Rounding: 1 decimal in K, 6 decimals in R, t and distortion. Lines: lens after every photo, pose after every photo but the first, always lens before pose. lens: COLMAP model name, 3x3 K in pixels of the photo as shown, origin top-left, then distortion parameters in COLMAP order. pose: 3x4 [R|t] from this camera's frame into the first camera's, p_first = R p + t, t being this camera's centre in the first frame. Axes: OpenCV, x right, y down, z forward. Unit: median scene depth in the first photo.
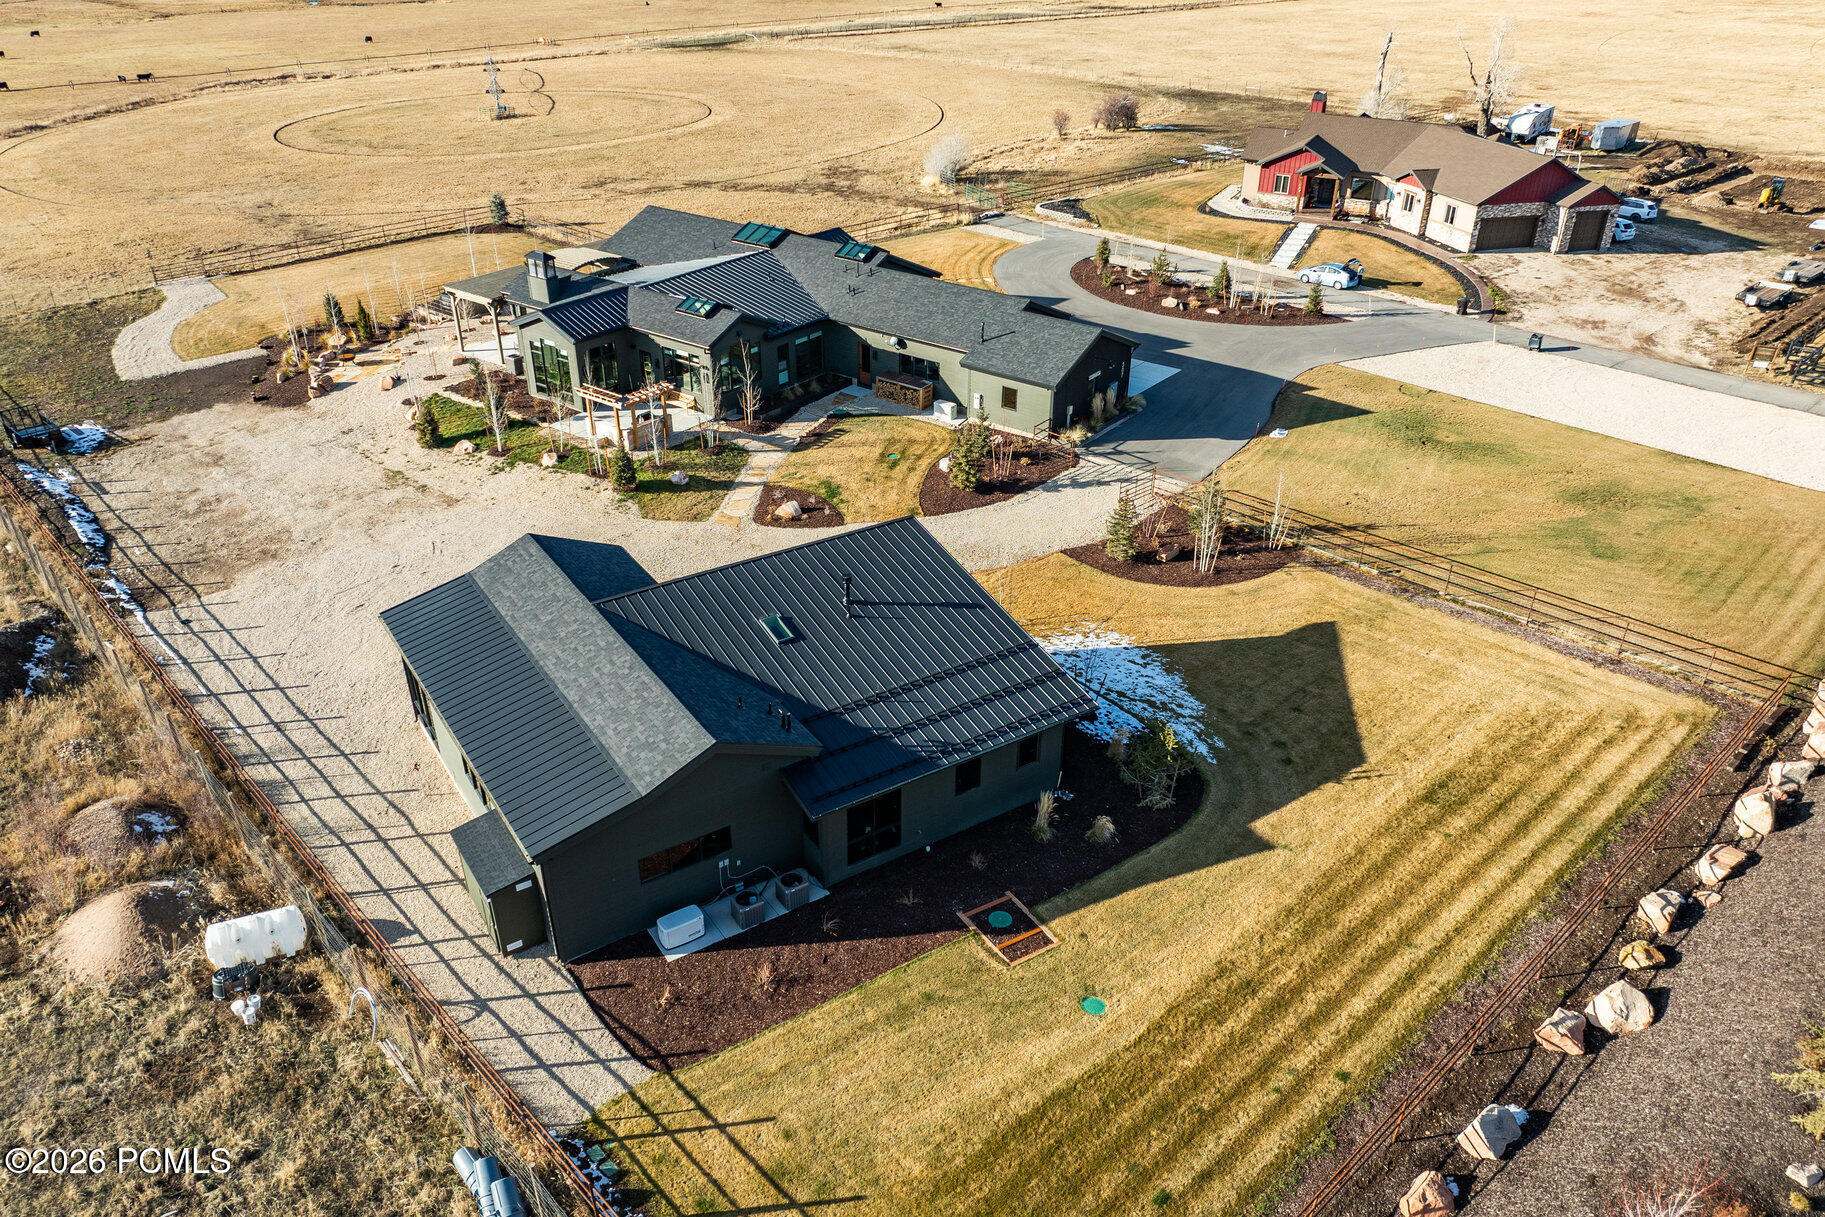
lens RADIAL K [[1317.8, 0, 913.5], [0, 1317.8, 665.6], [0, 0, 1]] dist [-0.050226, 0.024763]
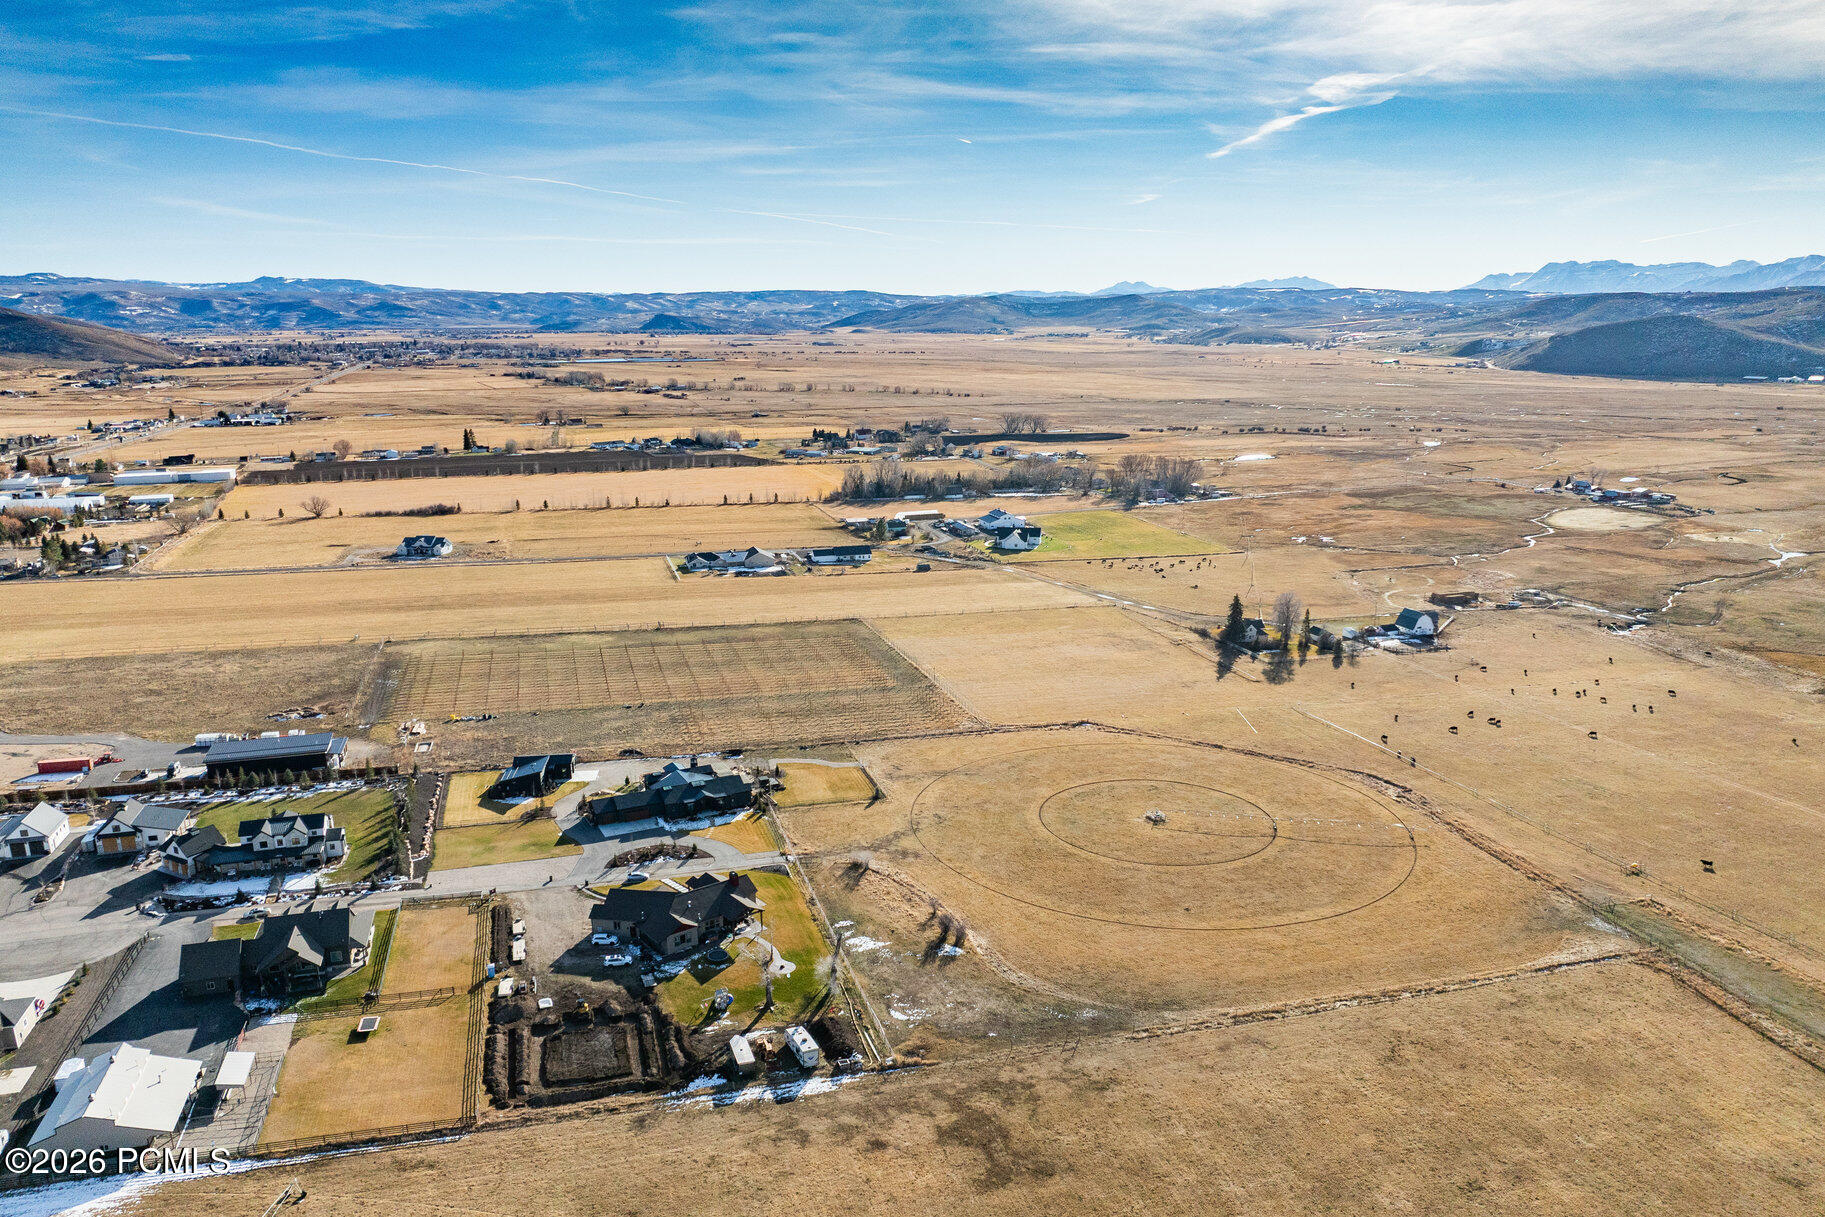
lens RADIAL K [[1317.8, 0, 913.5], [0, 1317.8, 665.6], [0, 0, 1]] dist [-0.050226, 0.024763]
pose [[-0.457813, 0.230532, -0.858640, 3.185934], [-0.455206, 0.768814, 0.449124, -2.941552], [0.763672, 0.596473, -0.247034, 2.508836]]
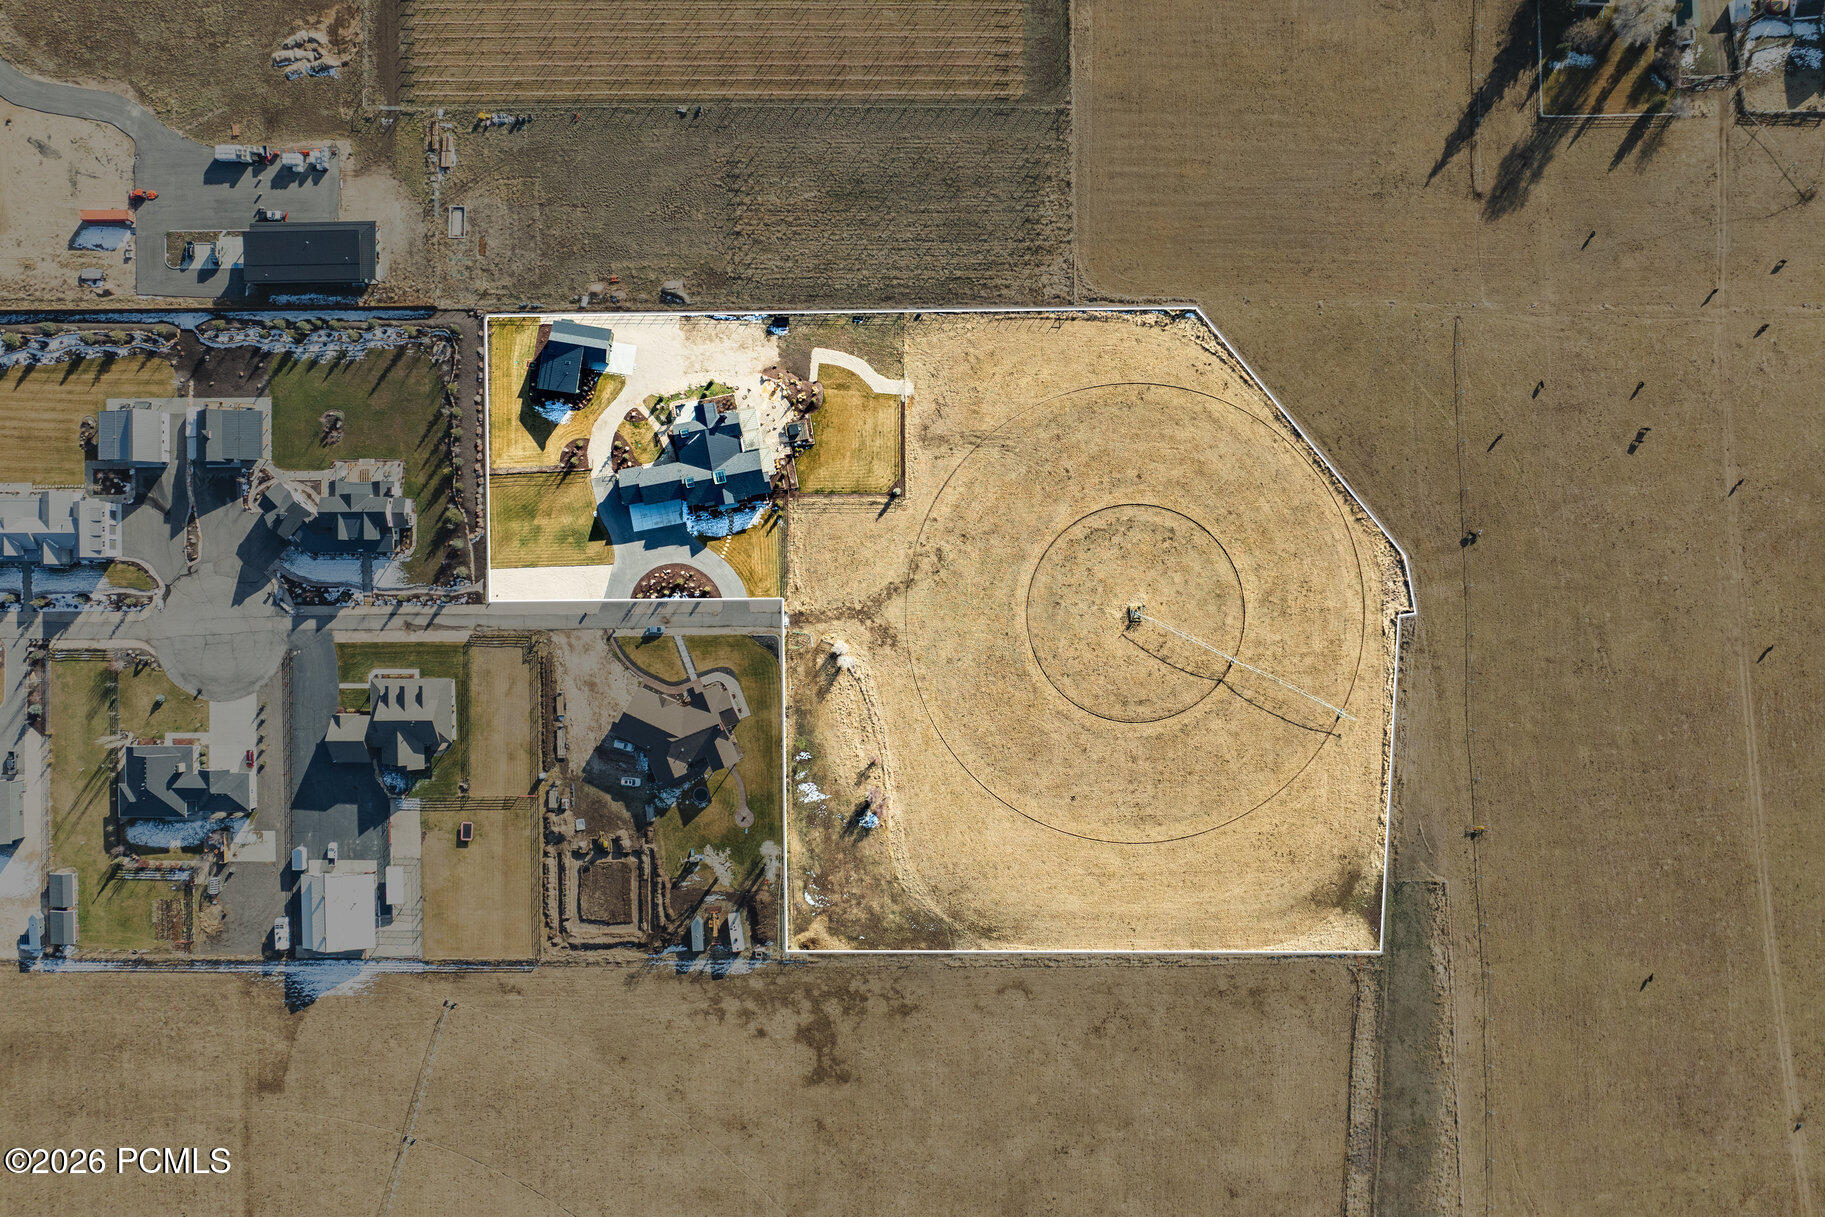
lens RADIAL K [[1295.7, 0, 912.5], [0, 1295.7, 608.5], [0, 0, 1]] dist [-0.036573, -0.000088]
pose [[-0.680191, 0.732953, 0.010956, -0.294516], [-0.374754, -0.360545, 0.854147, -4.547027], [0.629999, 0.576877, 0.519917, -0.500588]]
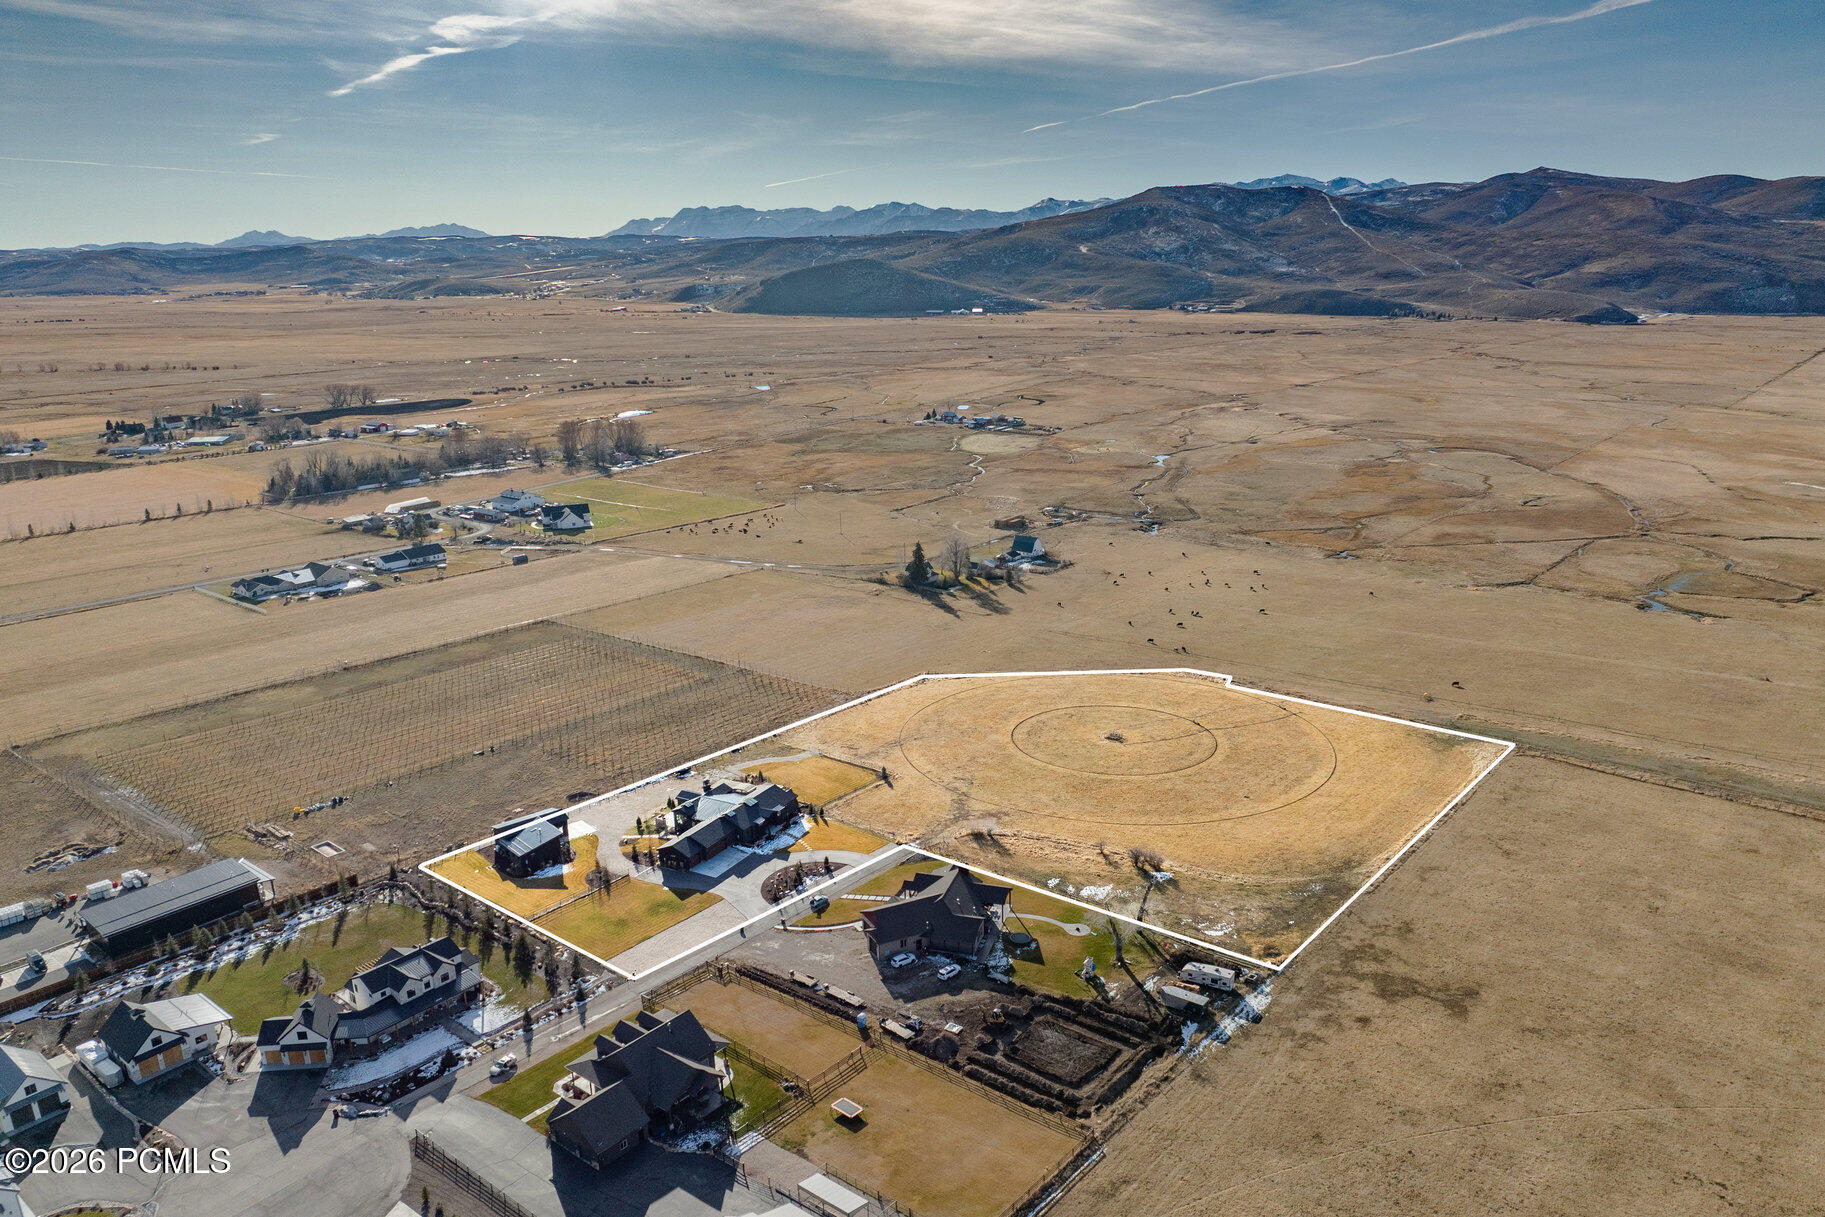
lens RADIAL K [[1310.2, 0, 920.4], [0, 1310.2, 675.3], [0, 0, 1]] dist [-0.038700, 0.006252]
pose [[0.140715, 0.301845, -0.942915, 3.718960], [-0.500621, 0.843356, 0.195265, -1.780914], [0.854153, 0.444567, 0.269783, 0.293057]]
